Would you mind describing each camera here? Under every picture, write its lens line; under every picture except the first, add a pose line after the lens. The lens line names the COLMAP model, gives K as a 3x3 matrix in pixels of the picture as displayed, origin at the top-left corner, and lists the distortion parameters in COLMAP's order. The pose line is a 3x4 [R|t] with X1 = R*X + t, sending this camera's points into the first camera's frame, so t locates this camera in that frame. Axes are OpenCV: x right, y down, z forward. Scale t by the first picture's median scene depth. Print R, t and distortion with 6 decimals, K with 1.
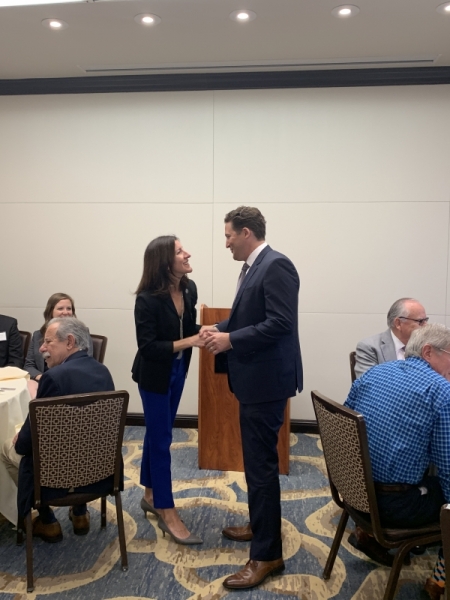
lens RADIAL K [[554.8, 0, 225.0], [0, 554.8, 300.0], [0, 0, 1]] dist [0.001941, 0.008481]
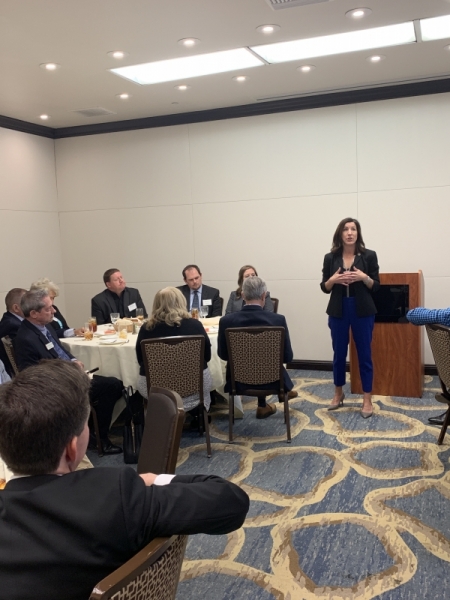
lens RADIAL K [[591.2, 0, 225.0], [0, 591.2, 300.0], [0, 0, 1]] dist [0.000321, -0.014650]
pose [[0.968510, -0.023580, -0.247855, 0.022551], [0.029459, 0.999365, 0.020037, 0.057237], [0.247225, -0.026708, 0.968590, -0.622809]]
